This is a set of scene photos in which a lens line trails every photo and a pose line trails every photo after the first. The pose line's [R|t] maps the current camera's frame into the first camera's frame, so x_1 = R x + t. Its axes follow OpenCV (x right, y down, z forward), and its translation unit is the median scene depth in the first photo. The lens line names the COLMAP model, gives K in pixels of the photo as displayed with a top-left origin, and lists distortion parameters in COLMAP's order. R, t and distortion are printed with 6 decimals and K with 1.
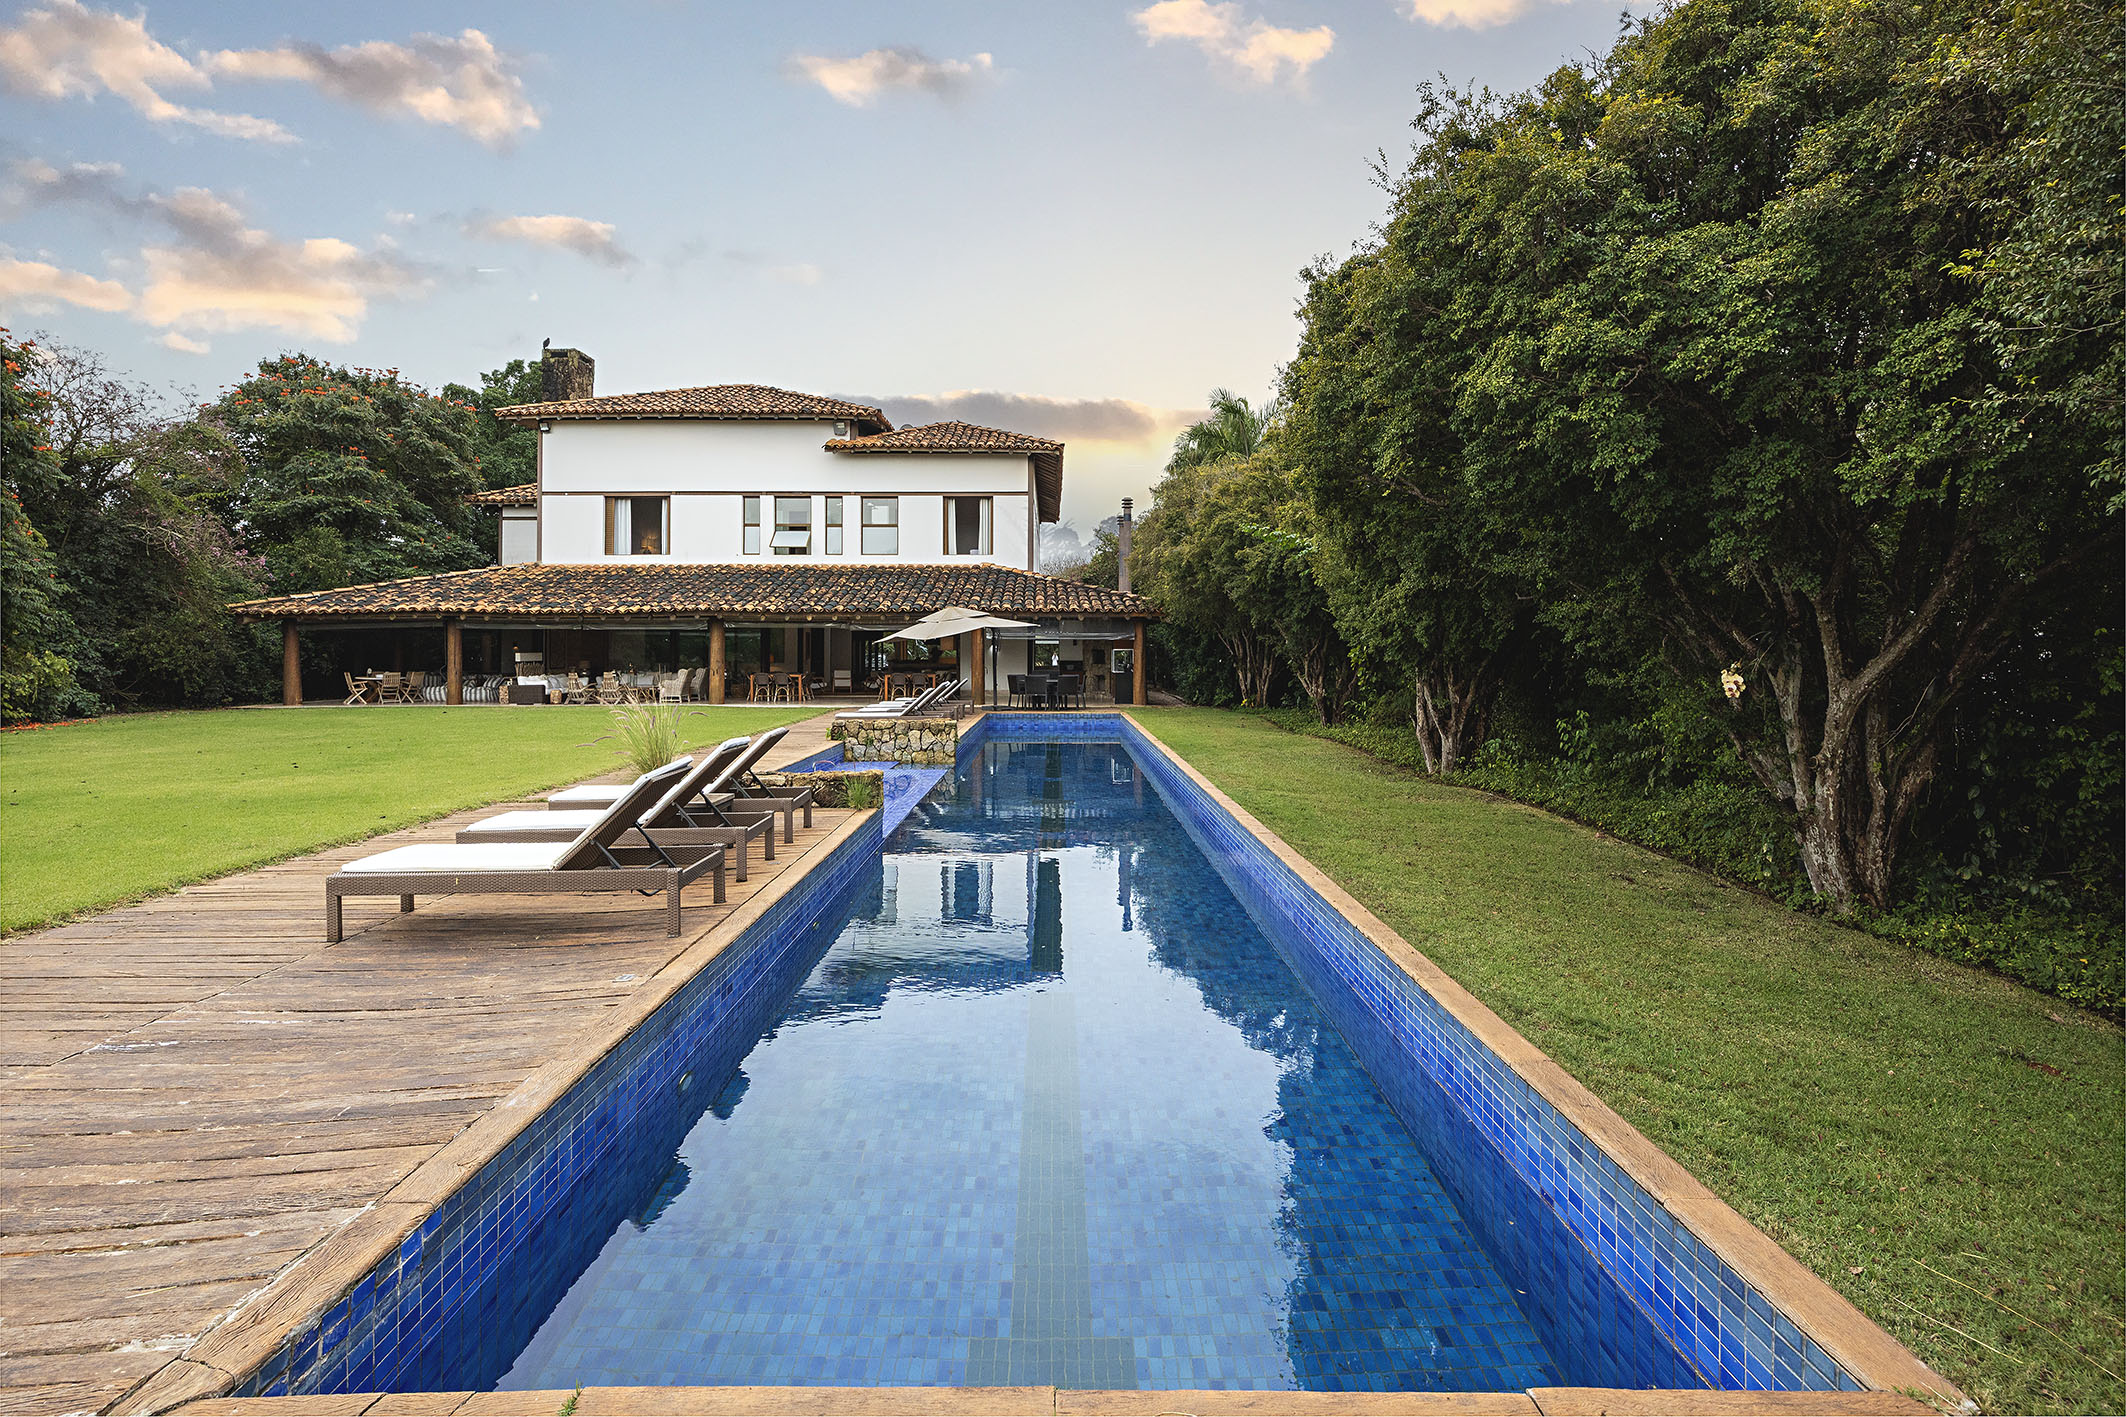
lens RADIAL K [[1048.1, 0, 1039.1], [0, 1048.1, 640.1], [0, 0, 1]] dist [-0.006312, 0.000301]
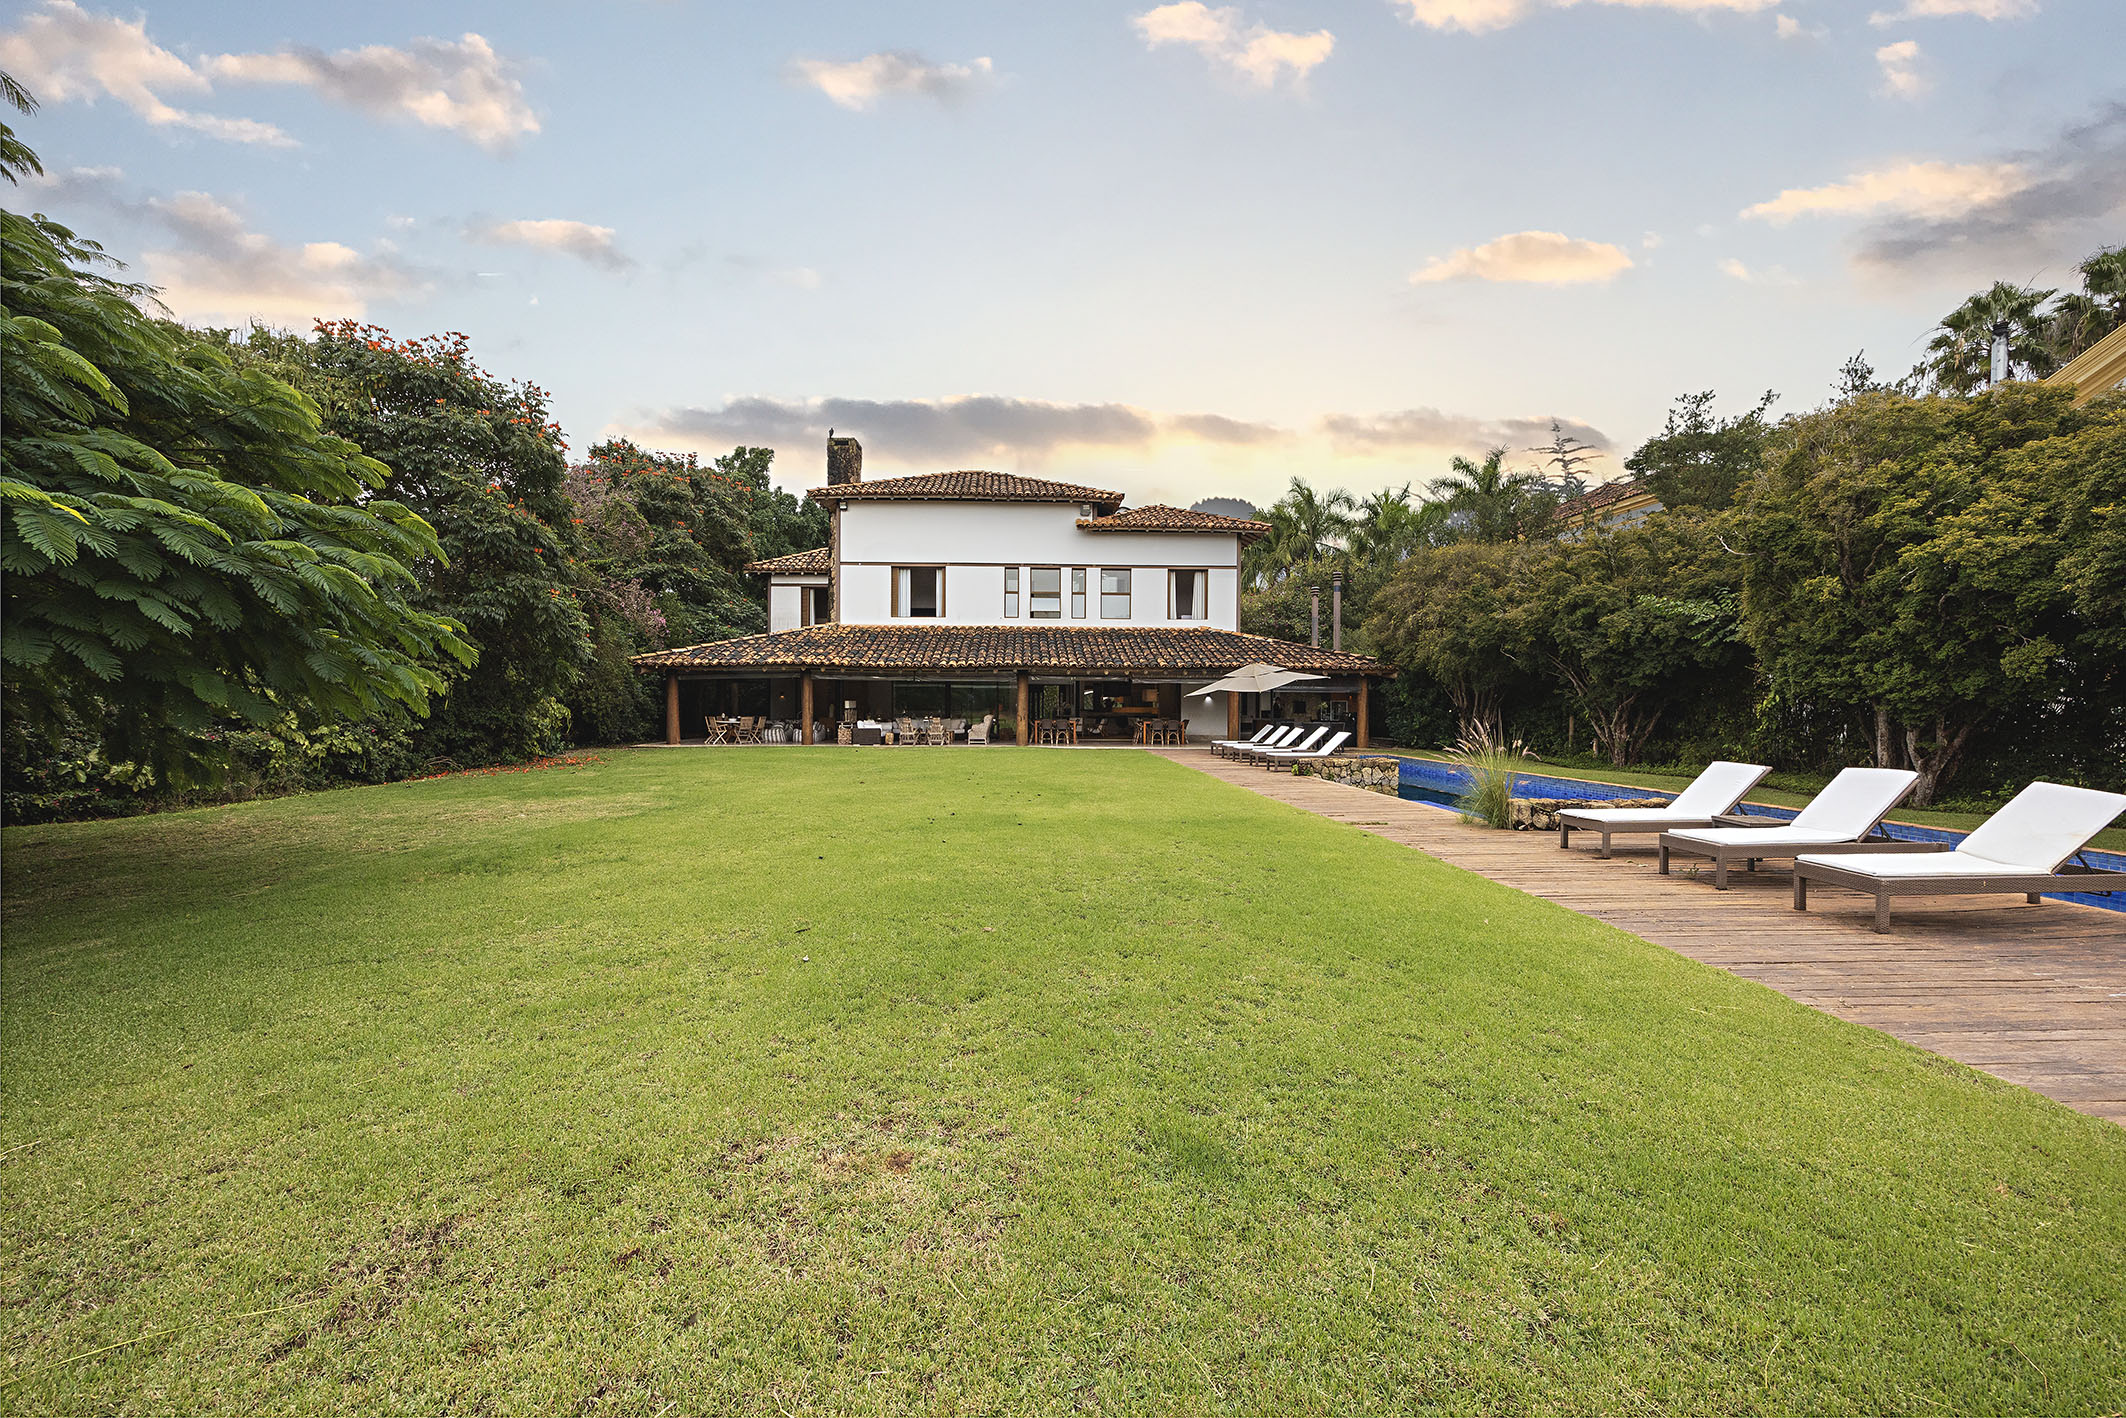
lens RADIAL K [[897.0, 0, 1063.0], [0, 897.0, 709.0], [0, 0, 1]] dist [-0.006236, -0.000213]
pose [[0.999655, 0.006162, 0.025531, -0.265848], [-0.006592, 0.999837, 0.016785, 0.002981], [-0.025424, -0.016947, 0.999533, -0.001141]]
